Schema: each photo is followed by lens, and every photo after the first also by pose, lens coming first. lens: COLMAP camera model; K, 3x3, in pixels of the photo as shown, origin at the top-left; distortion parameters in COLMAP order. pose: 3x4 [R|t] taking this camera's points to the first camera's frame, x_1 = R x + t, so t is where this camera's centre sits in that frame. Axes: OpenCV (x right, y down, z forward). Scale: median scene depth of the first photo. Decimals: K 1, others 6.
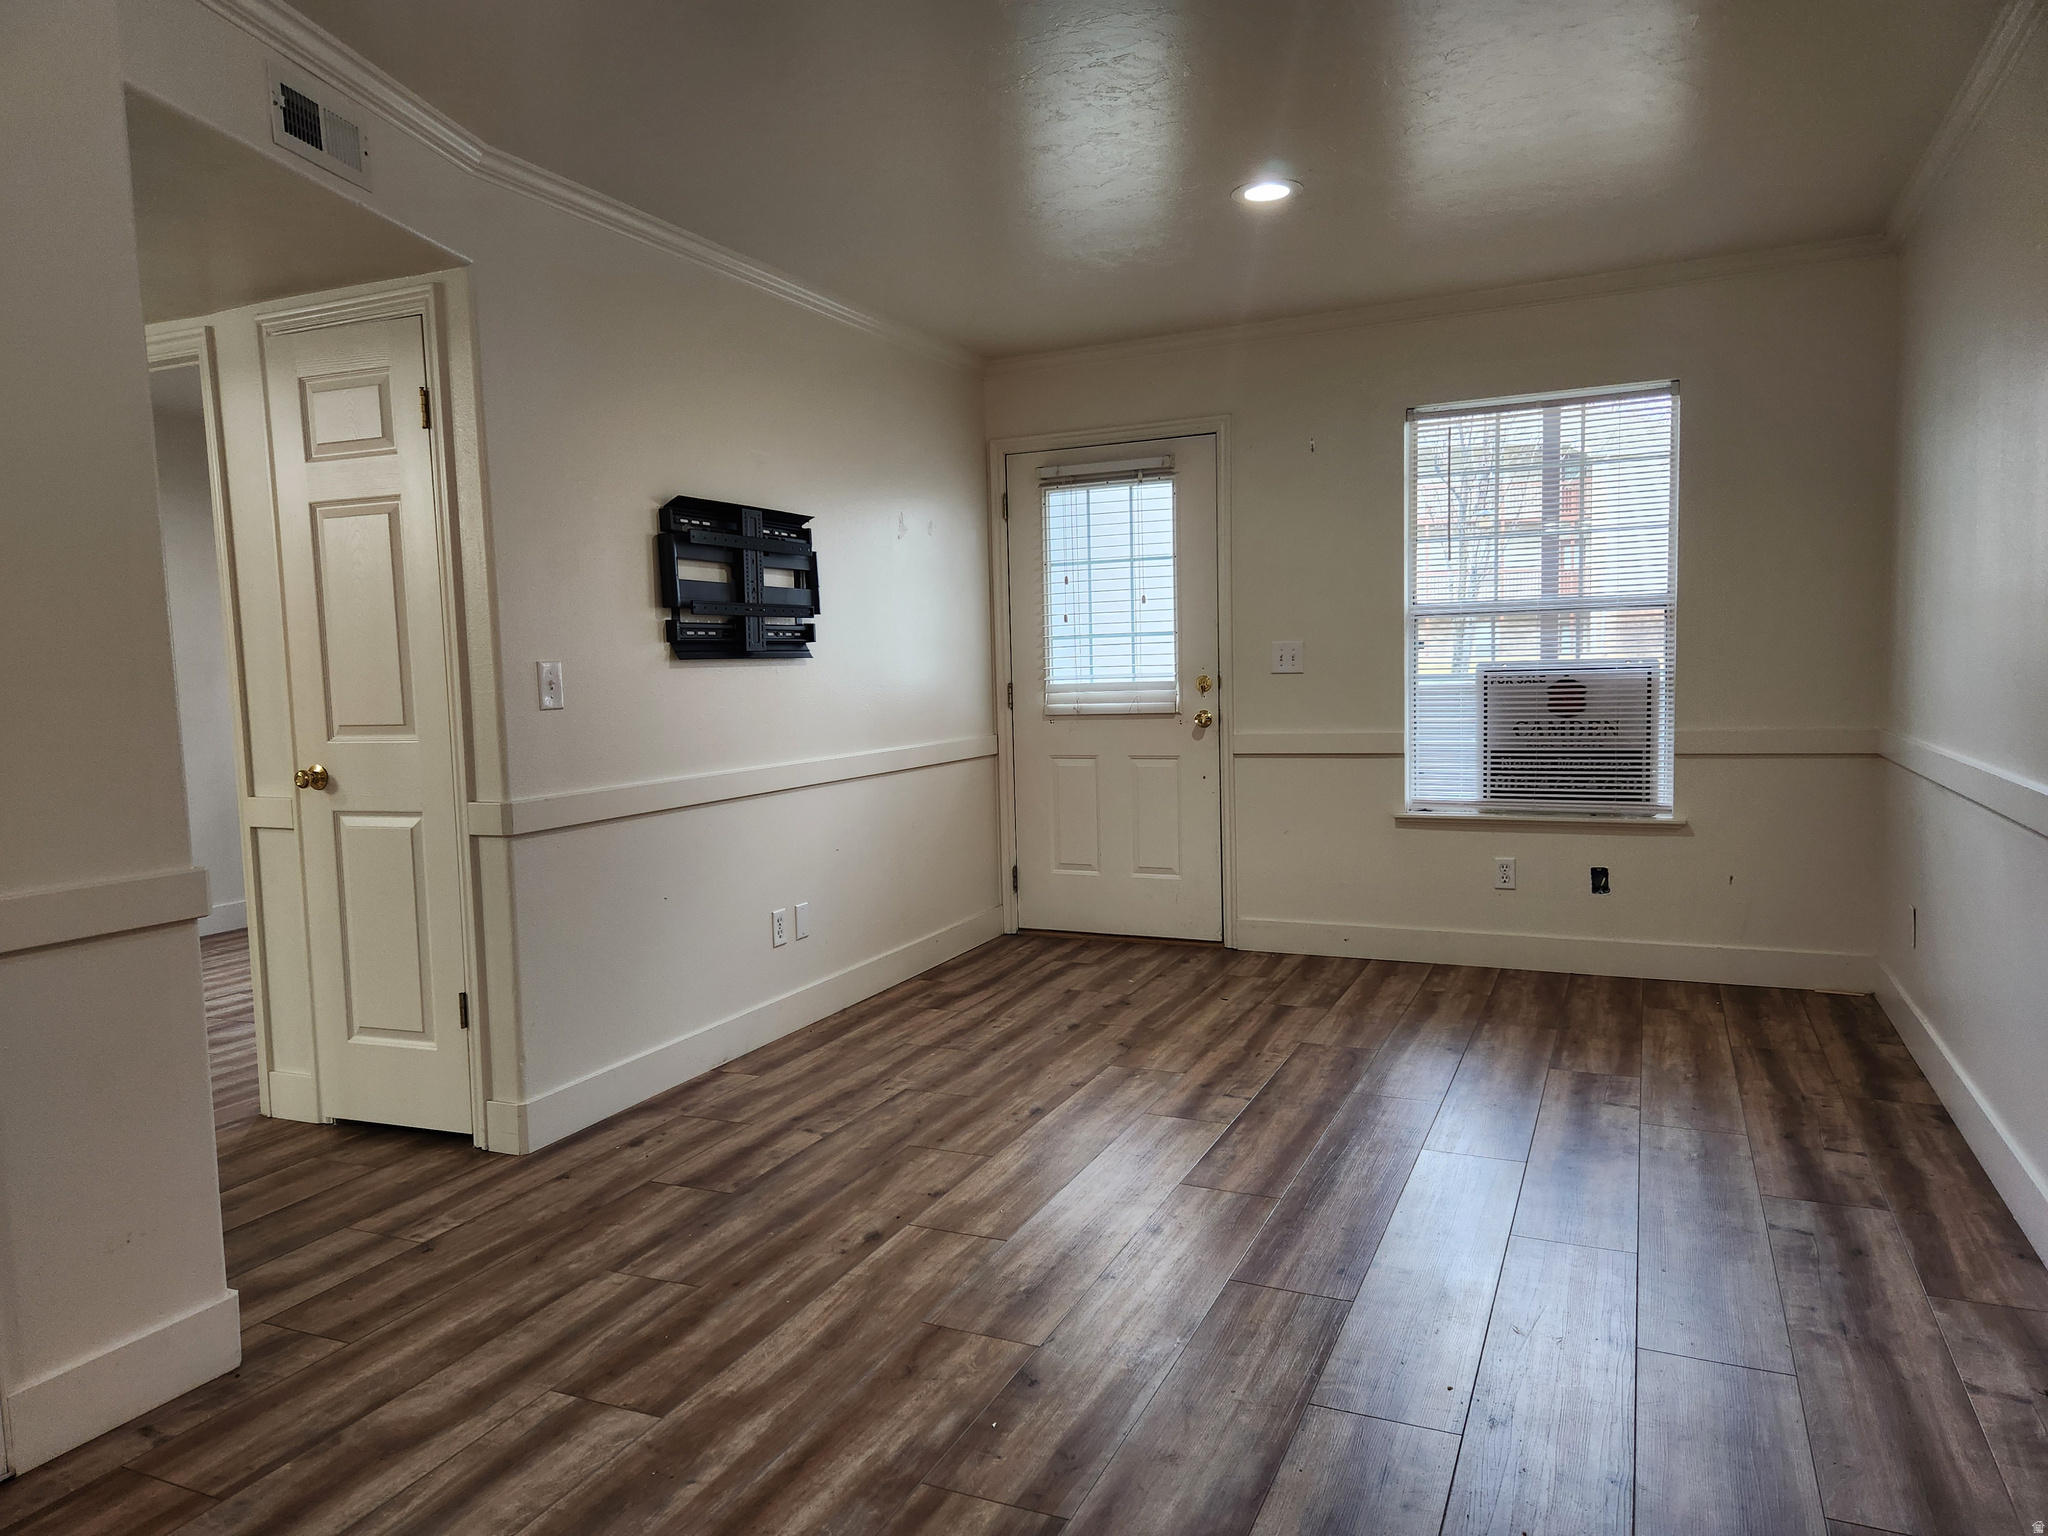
lens RADIAL K [[1376.2, 0, 1019.2], [0, 1376.2, 781.6], [0, 0, 1]] dist [0.061568, -0.035726]
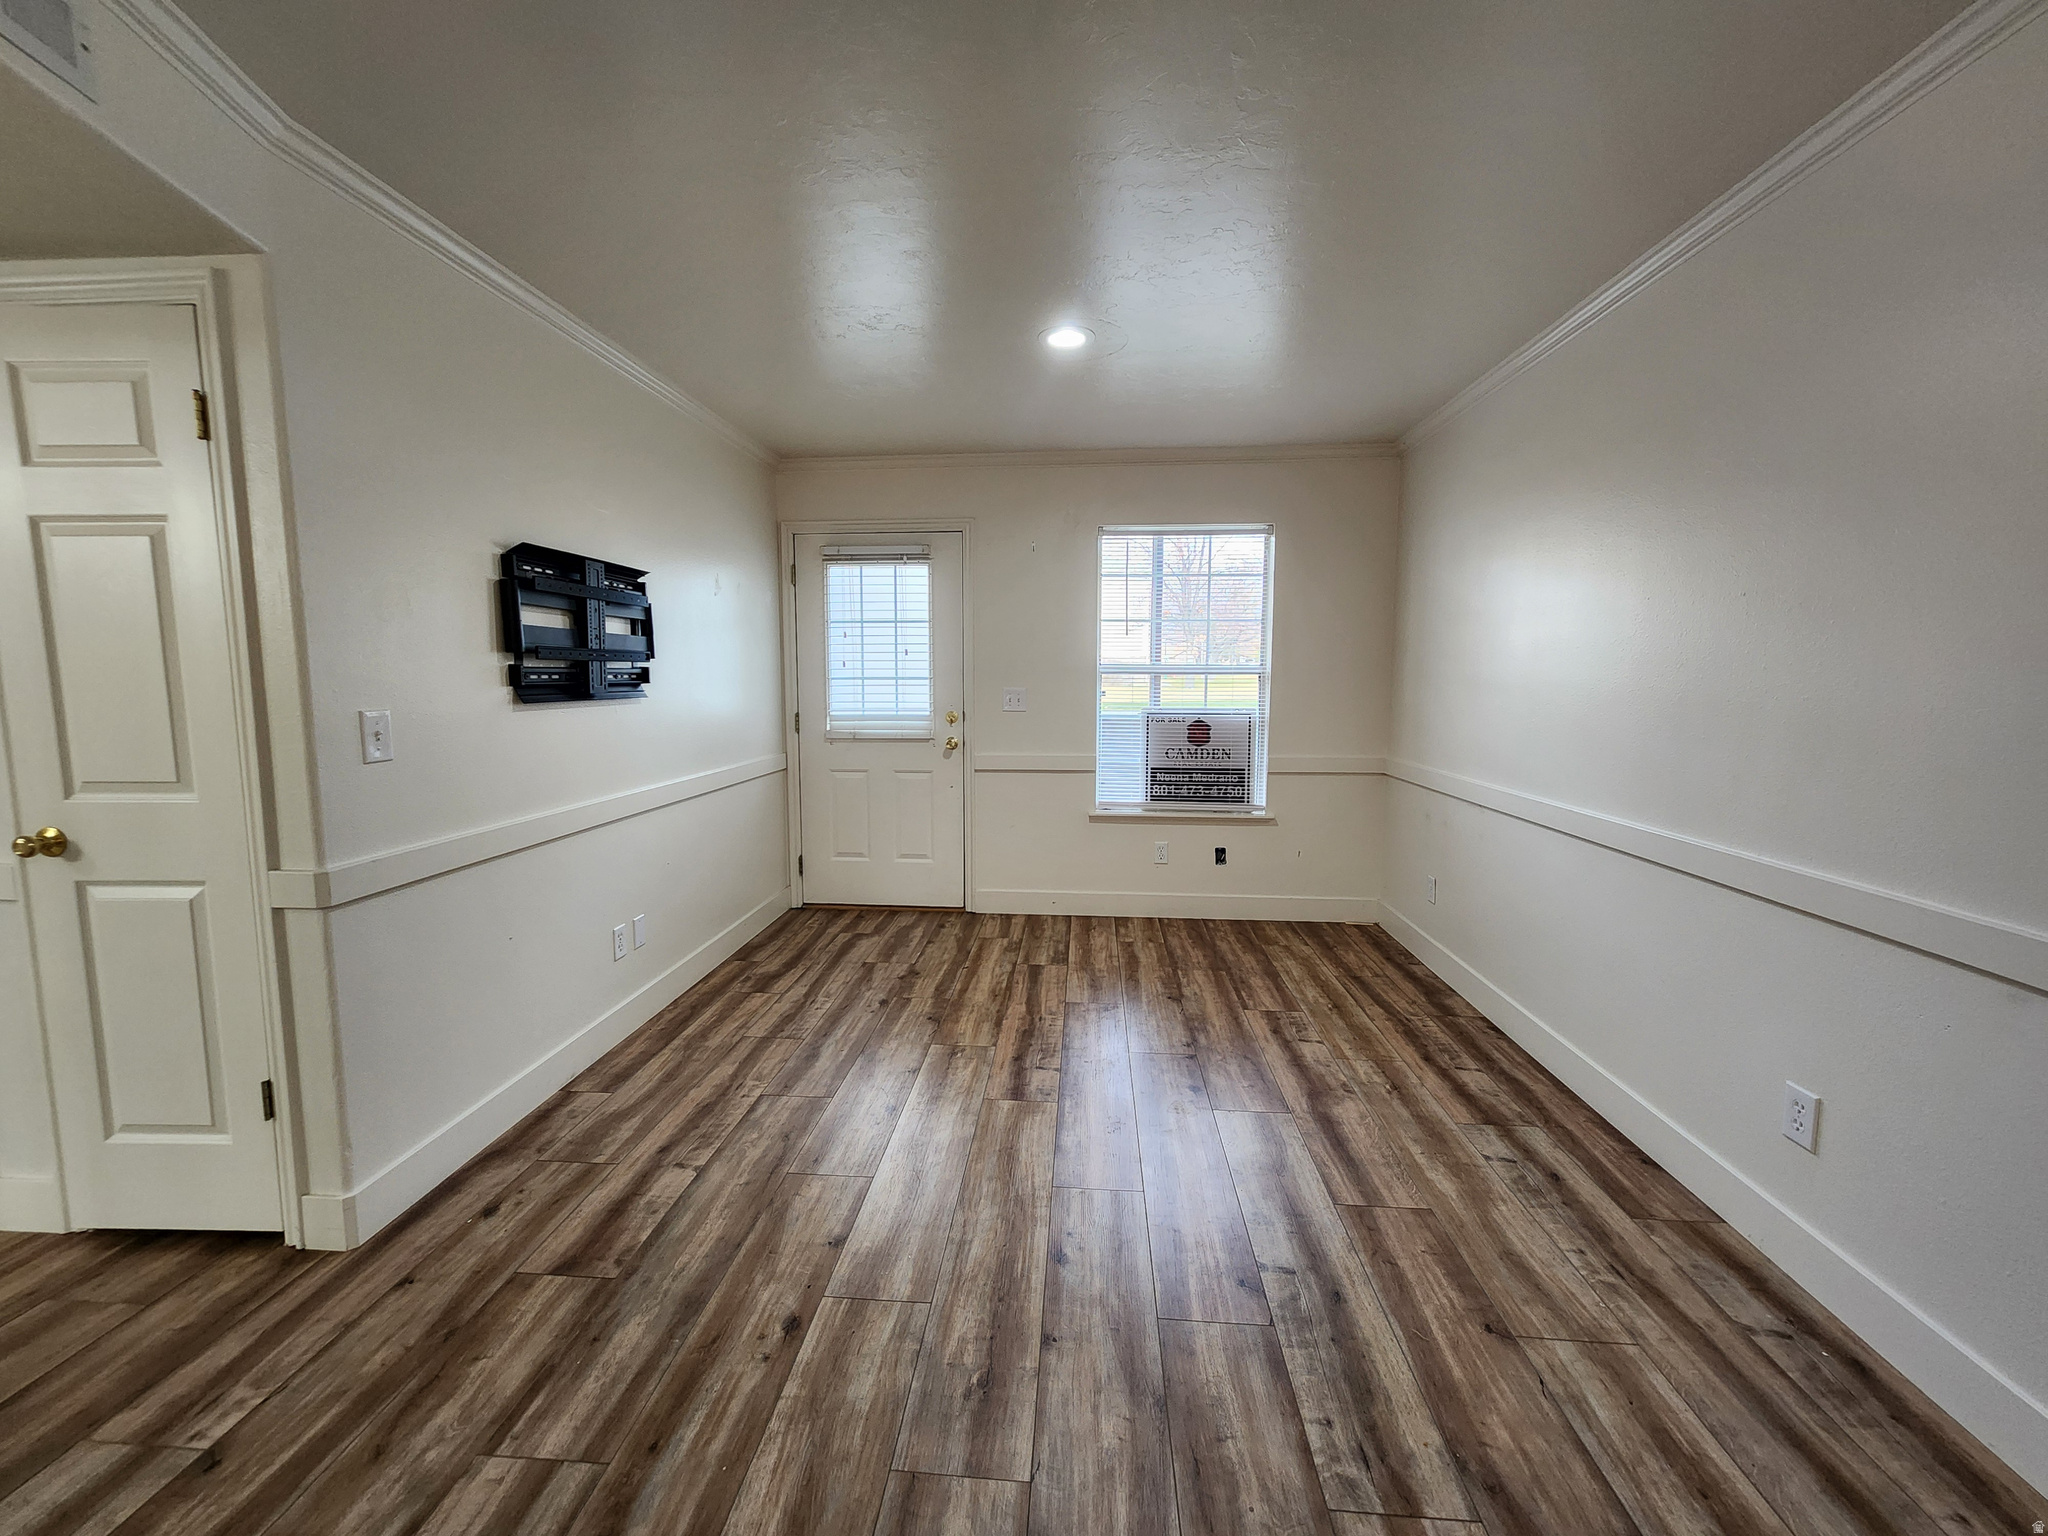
lens RADIAL K [[839.6, 0, 1023.1], [0, 839.6, 765.0], [0, 0, 1]] dist [-0.001208, 0.001562]
pose [[0.940906, -0.006568, 0.338603, -0.106494], [0.001500, 0.999883, 0.015226, -0.050654], [-0.338663, -0.013818, 0.940806, 0.284237]]
